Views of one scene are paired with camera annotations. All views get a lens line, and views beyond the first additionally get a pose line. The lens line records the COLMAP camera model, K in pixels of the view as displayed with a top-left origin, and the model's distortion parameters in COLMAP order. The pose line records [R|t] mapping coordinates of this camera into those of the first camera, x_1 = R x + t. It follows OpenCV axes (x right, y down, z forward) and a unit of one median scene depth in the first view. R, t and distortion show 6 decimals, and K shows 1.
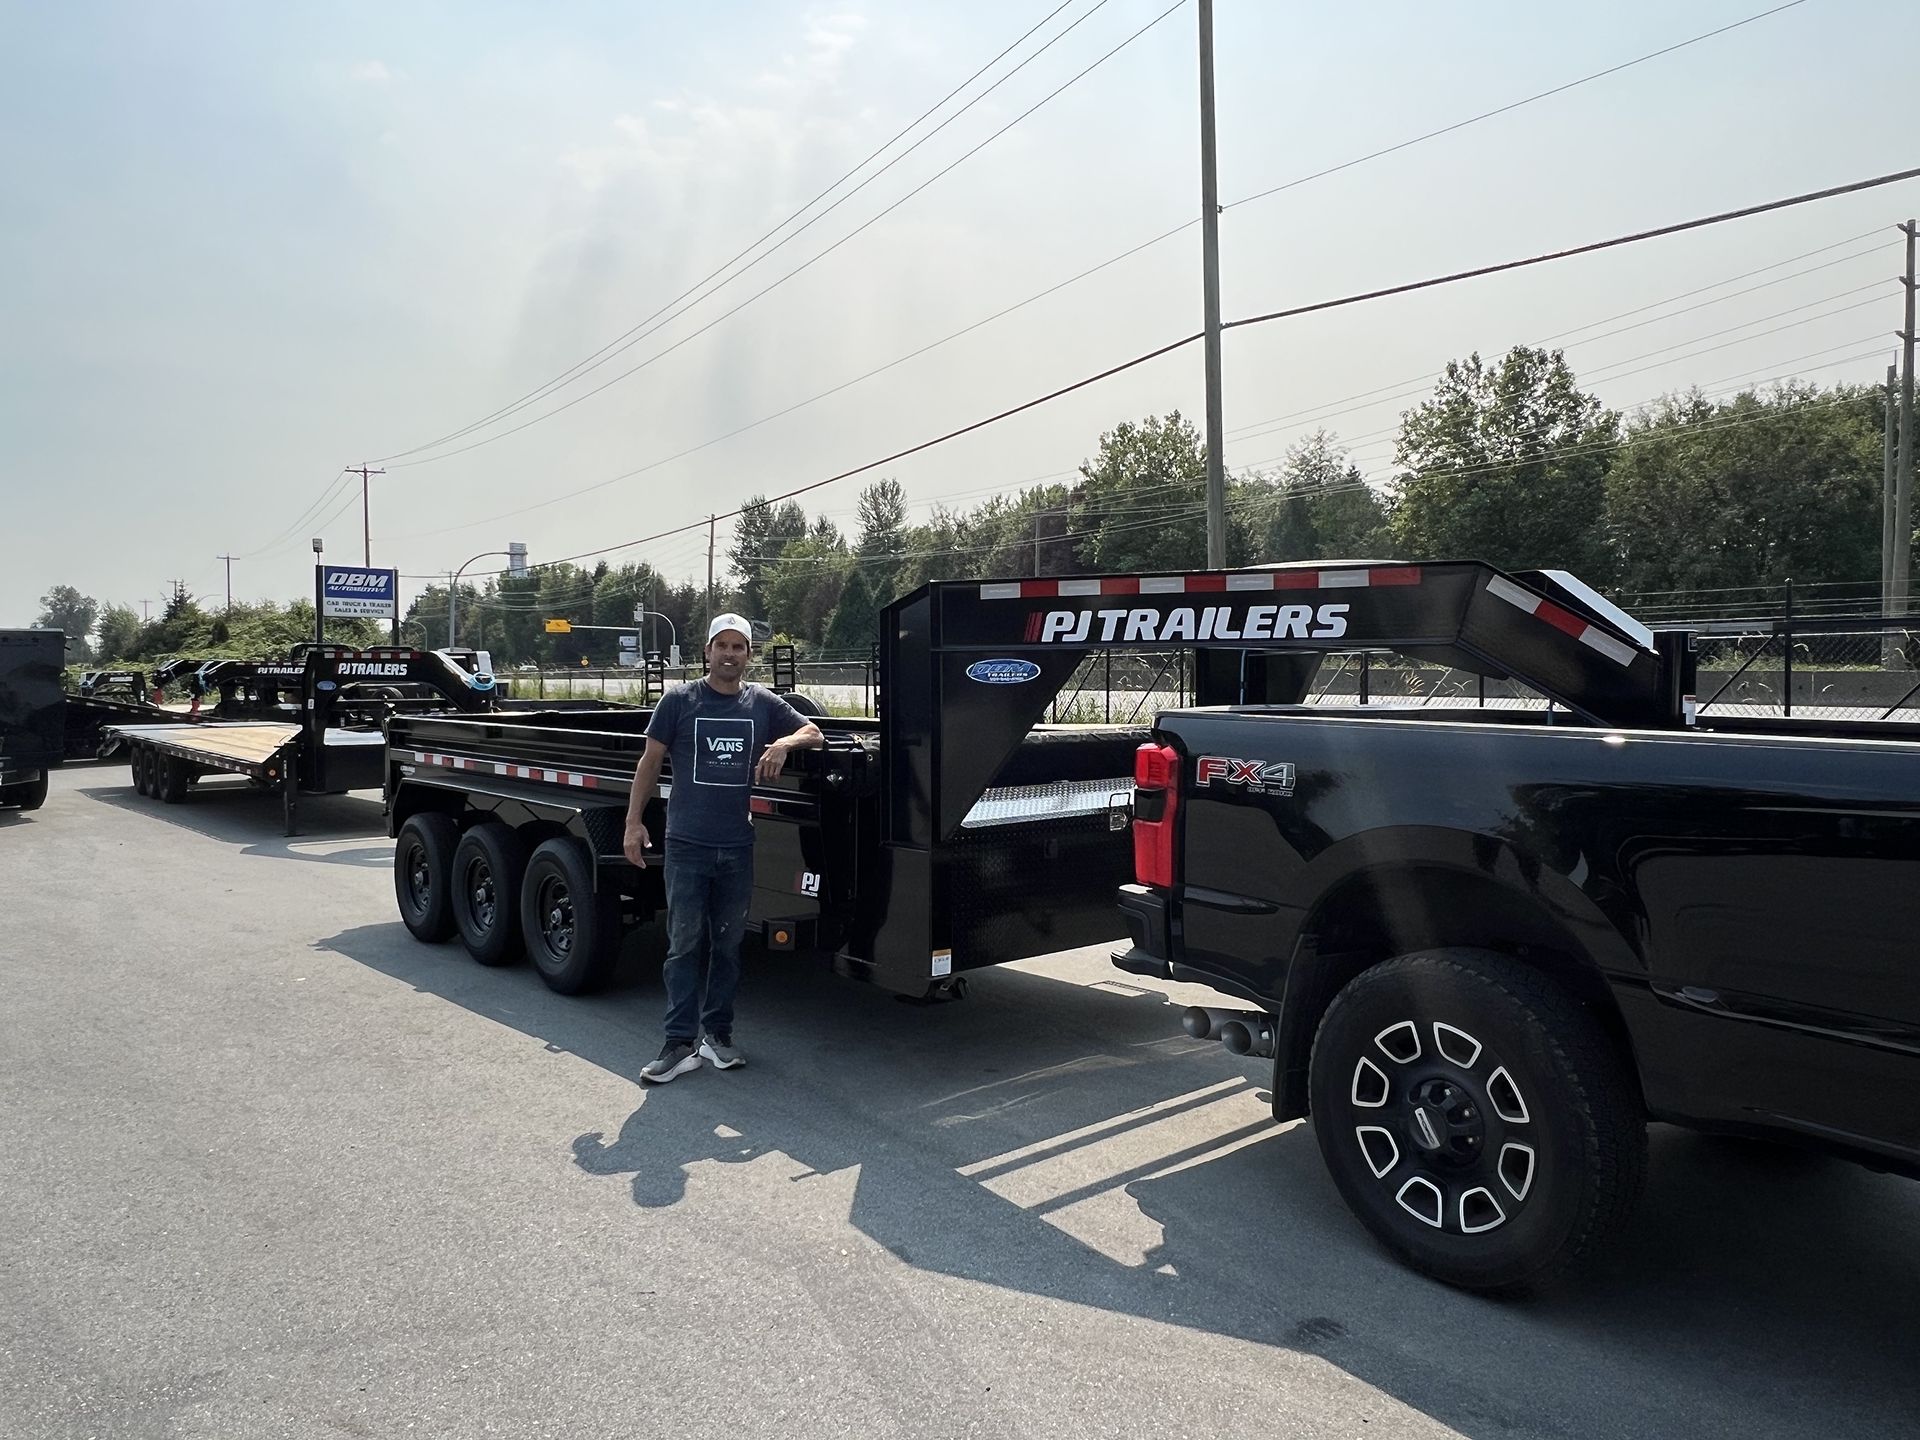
lens RADIAL K [[1410.8, 0, 960.0], [0, 1410.8, 720.0], [0, 0, 1]] dist [0.007052, -0.002570]
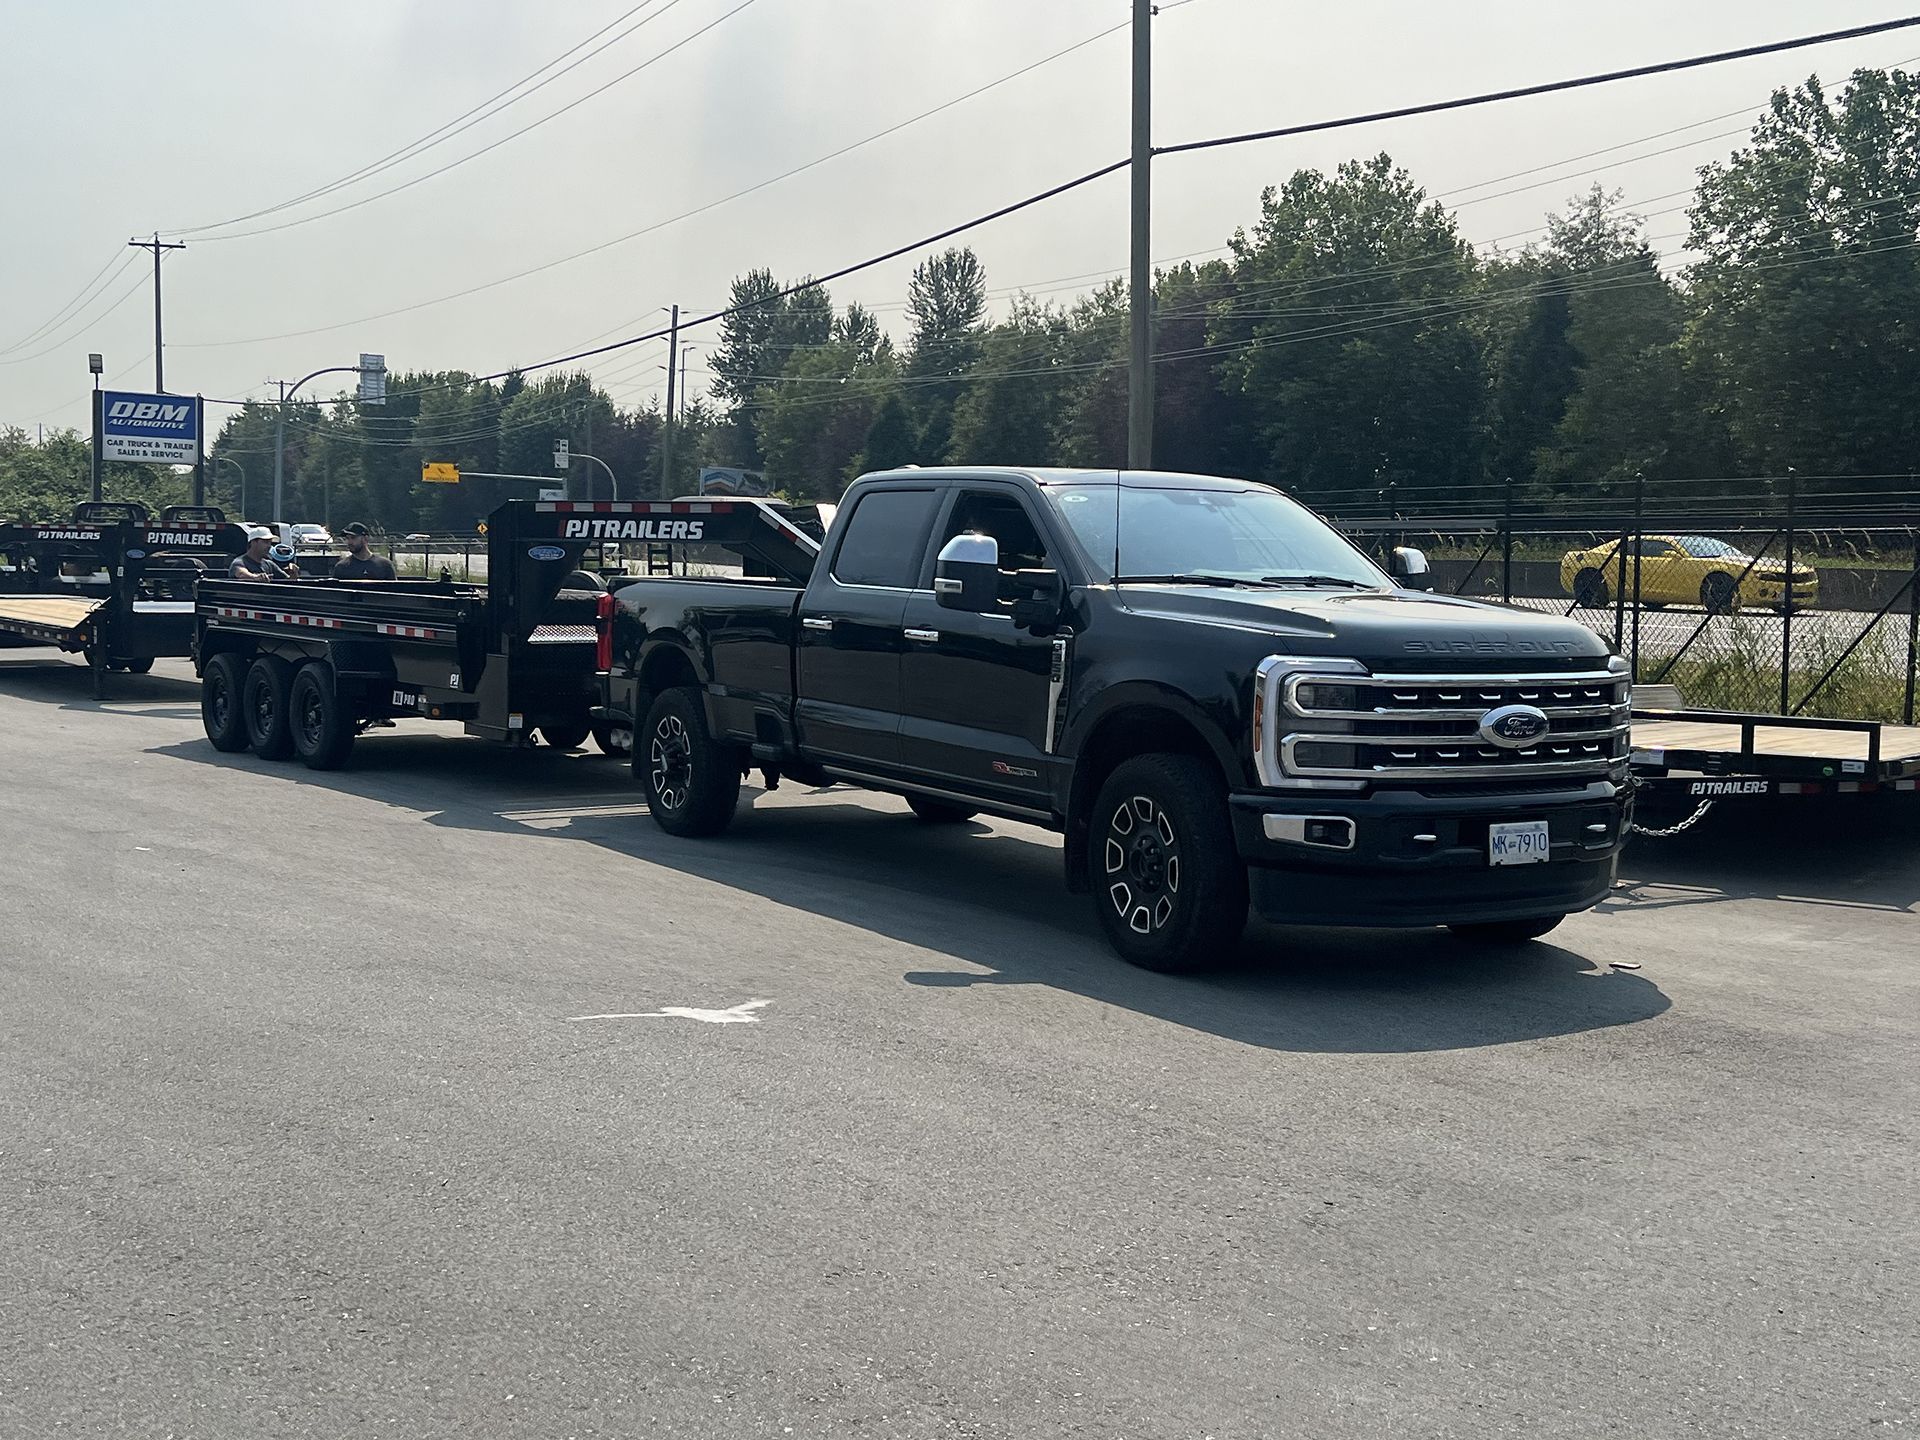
lens RADIAL K [[2553.4, 0, 960.0], [0, 2553.4, 720.0], [0, 0, 1]] dist [0.195228, -0.631292]
pose [[0.995521, 0.025711, -0.090979, 0.092729], [-0.022906, 0.999233, 0.031748, 0.006599], [0.091725, -0.029522, 0.995347, -0.236415]]
